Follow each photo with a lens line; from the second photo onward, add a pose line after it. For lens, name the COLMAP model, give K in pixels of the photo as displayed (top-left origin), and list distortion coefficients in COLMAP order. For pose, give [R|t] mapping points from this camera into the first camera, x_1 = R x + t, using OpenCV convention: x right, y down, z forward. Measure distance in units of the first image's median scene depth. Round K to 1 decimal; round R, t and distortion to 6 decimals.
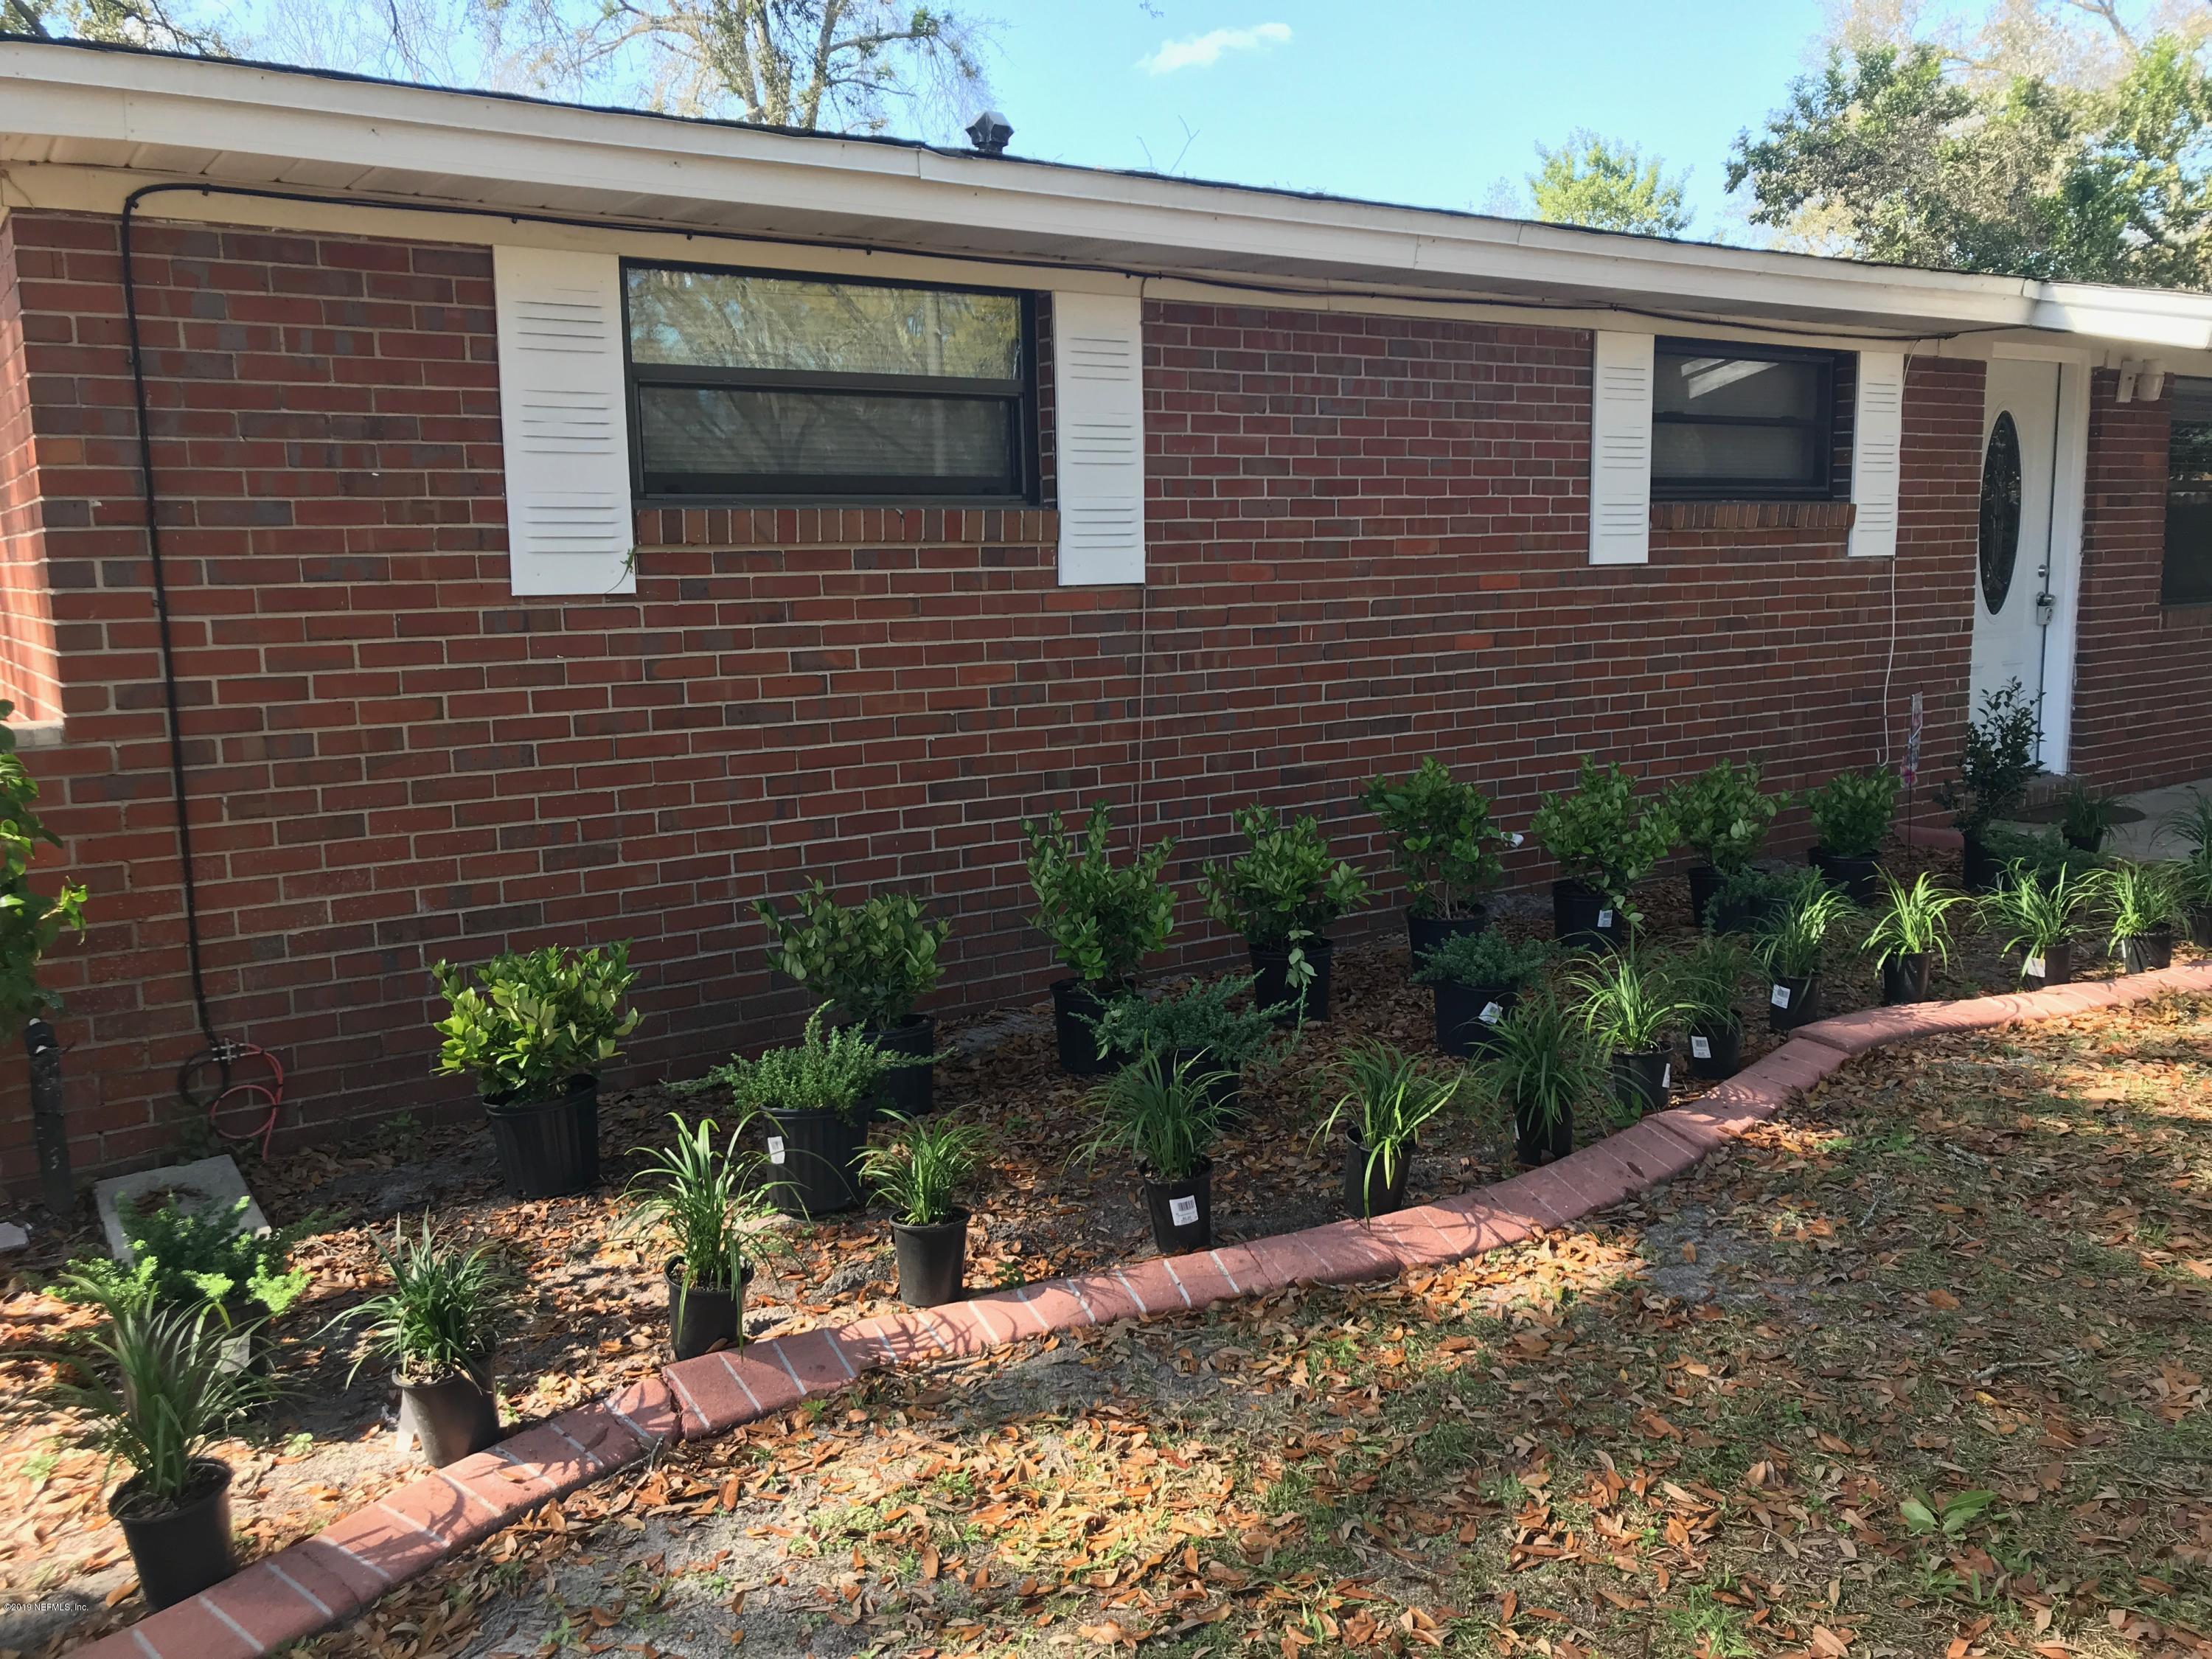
lens RADIAL K [[1741.8, 0, 1034.2], [0, 1741.8, 799.3], [0, 0, 1]] dist [0.124526, -0.201745]
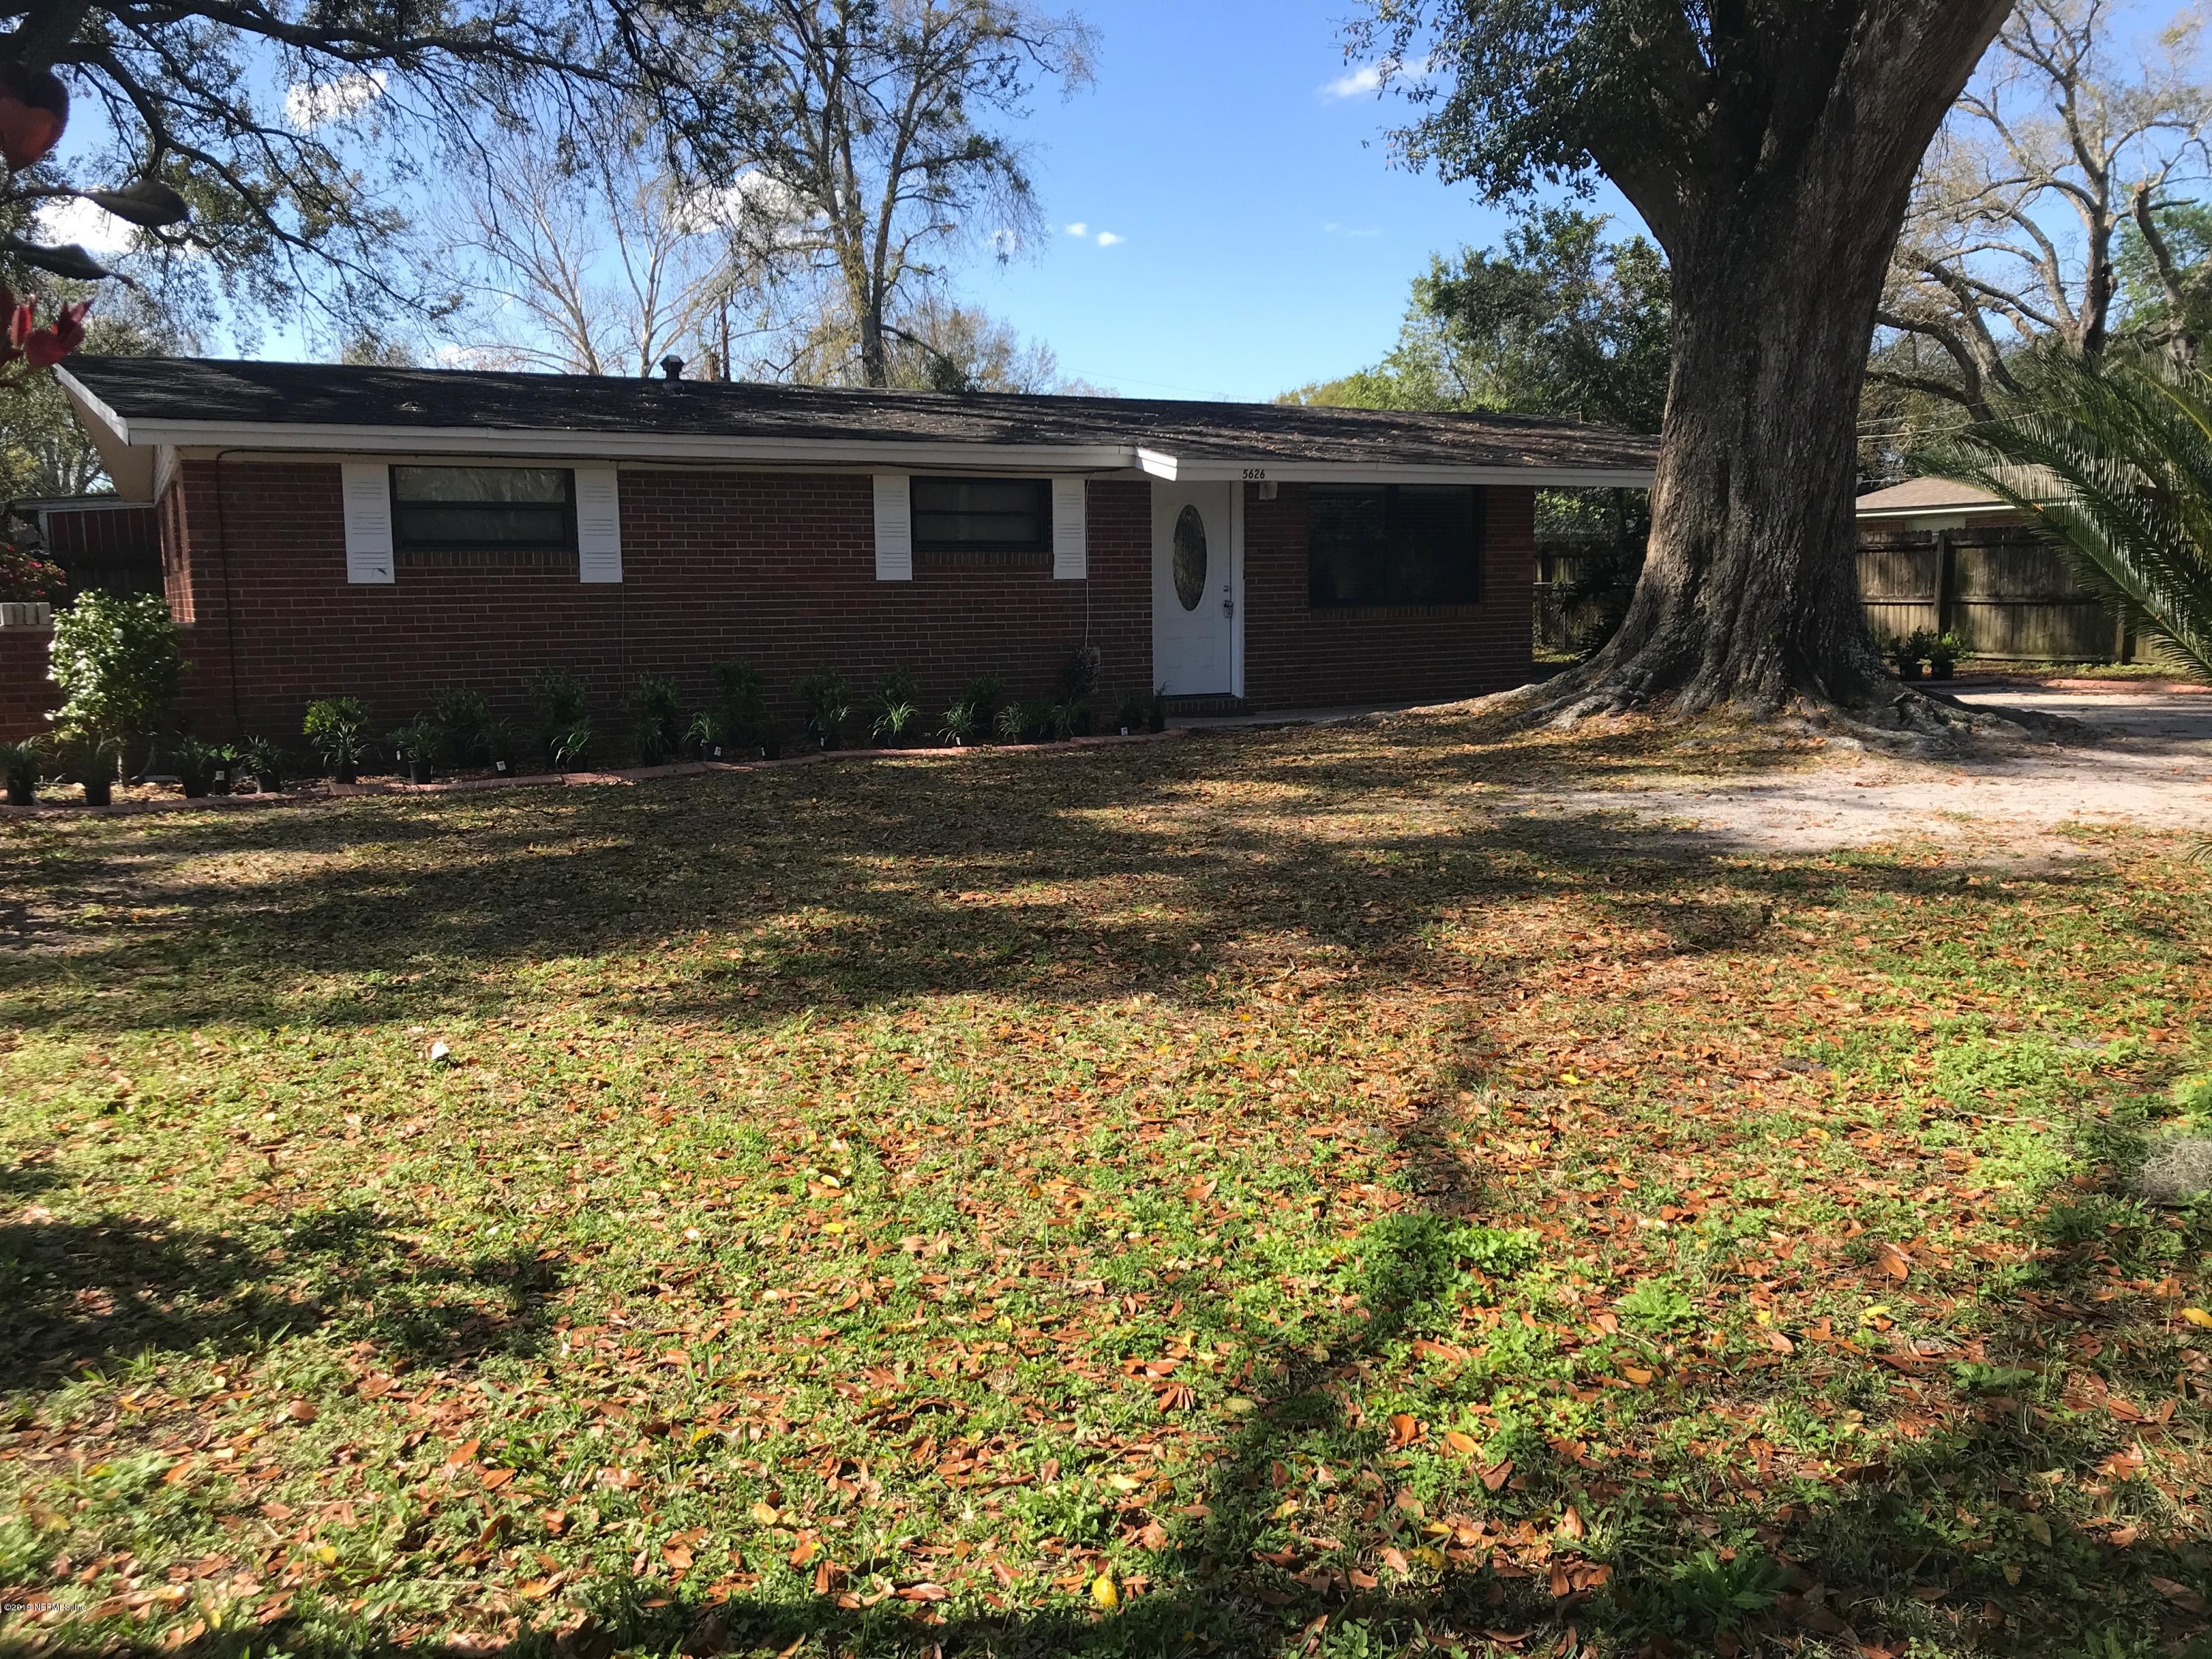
lens RADIAL K [[1862.0, 0, 1106.0], [0, 1862.0, 829.5], [0, 0, 1]] dist [0.011707, 0.007524]
pose [[0.993885, 0.020934, -0.108416, 1.046539], [-0.022097, 0.999710, -0.009532, 0.236410], [0.108185, 0.011869, 0.994060, -1.551233]]
